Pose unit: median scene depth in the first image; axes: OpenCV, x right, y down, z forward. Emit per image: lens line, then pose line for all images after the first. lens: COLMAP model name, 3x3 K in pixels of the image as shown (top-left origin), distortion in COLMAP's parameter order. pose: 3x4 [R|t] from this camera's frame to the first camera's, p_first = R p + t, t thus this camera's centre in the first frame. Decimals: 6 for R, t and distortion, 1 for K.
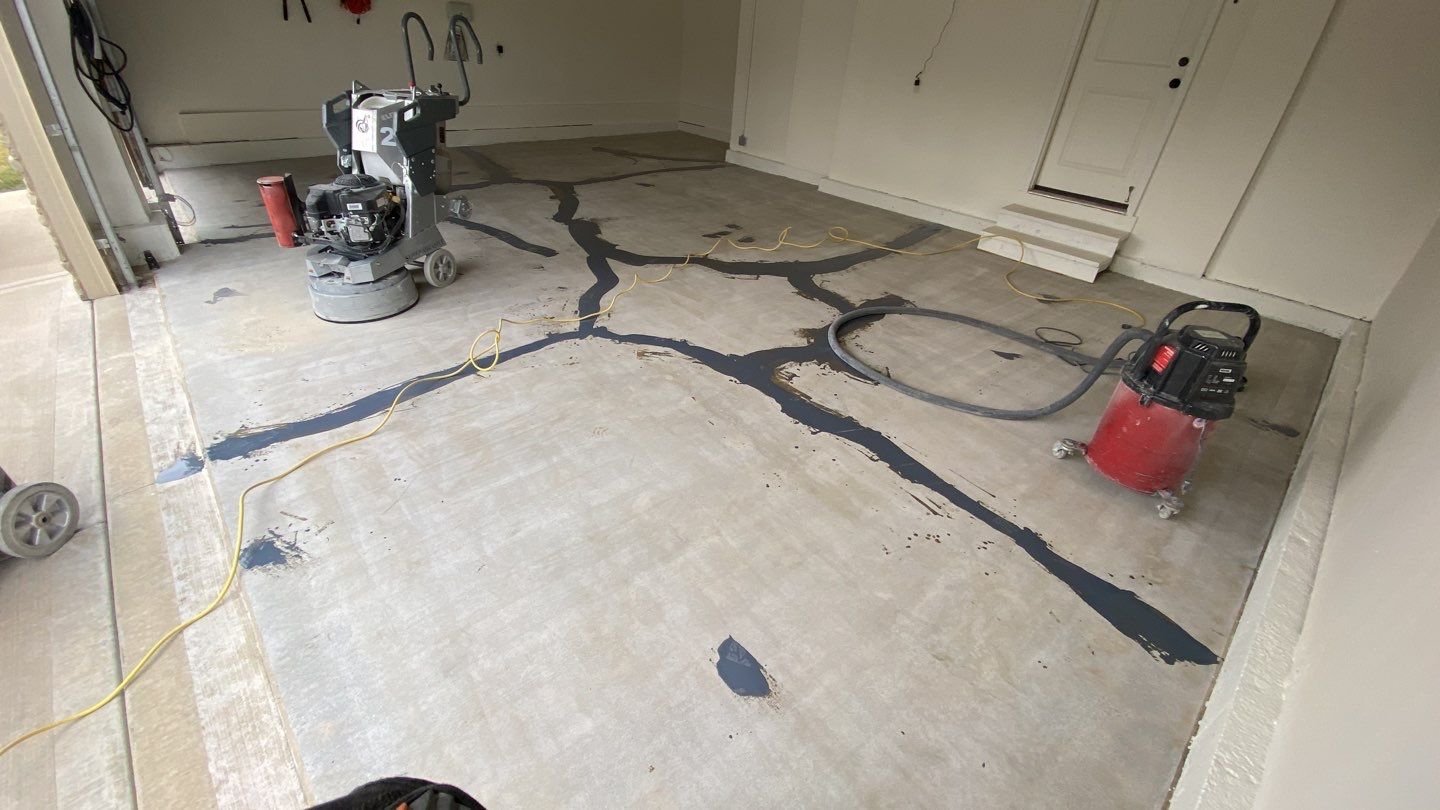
lens RADIAL K [[586.3, 0, 715.3], [0, 586.3, 407.3], [0, 0, 1]] dist [0.000109, -0.012376]
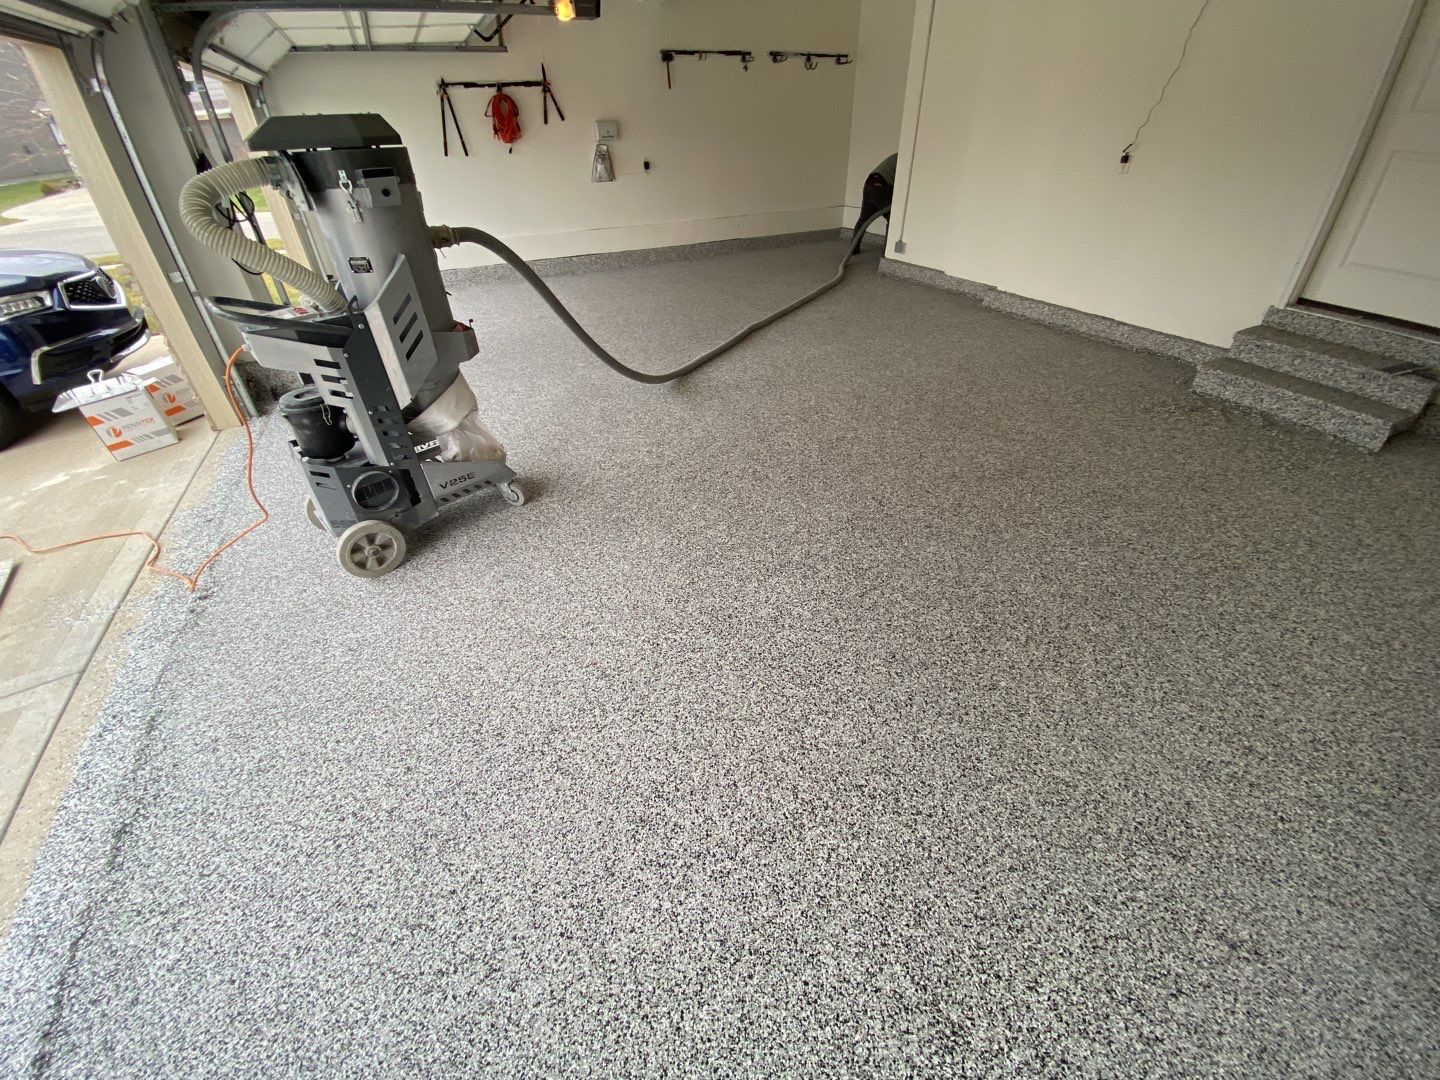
lens RADIAL K [[583.8, 0, 711.3], [0, 583.8, 539.4], [0, 0, 1]] dist [0.006870, -0.014496]
pose [[0.948286, 0.094373, -0.303062, 0.233575], [-0.083628, 0.995327, 0.048270, -0.137310], [0.306201, -0.020430, 0.951748, 0.265147]]
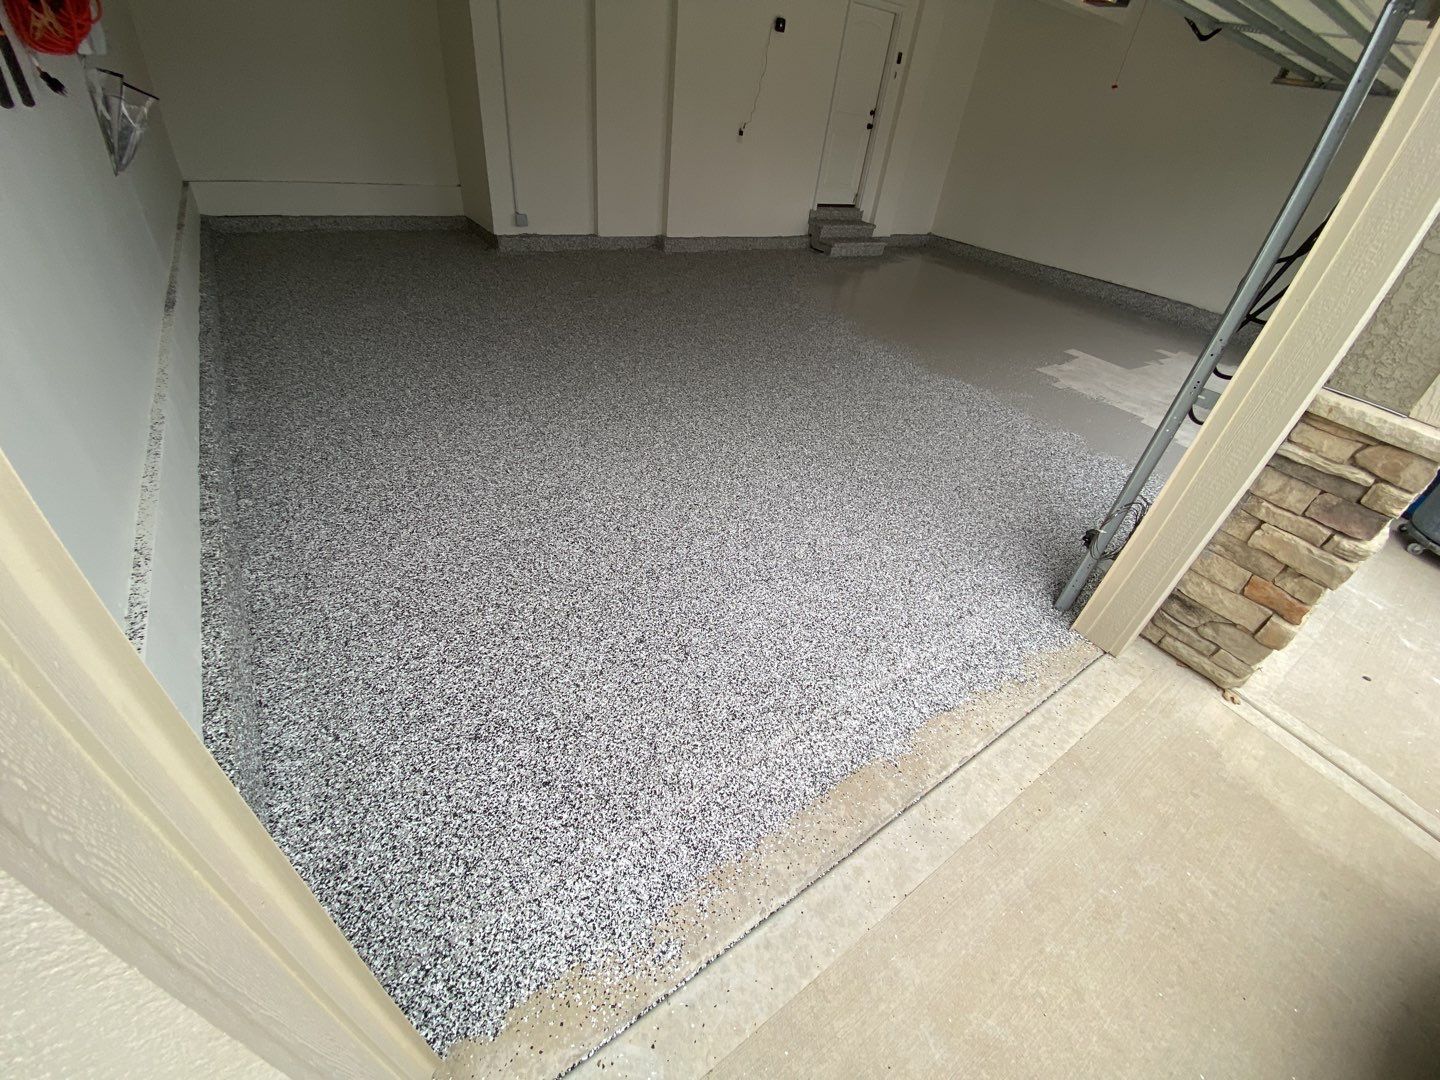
lens RADIAL K [[583.8, 0, 718.2], [0, 583.8, 534.4], [0, 0, 1]] dist [0.006870, -0.014496]
pose [[0.138663, -0.629142, 0.764822, -2.077061], [0.452464, 0.727214, 0.516174, -1.191106], [-0.880936, 0.274480, 0.385502, 1.631922]]
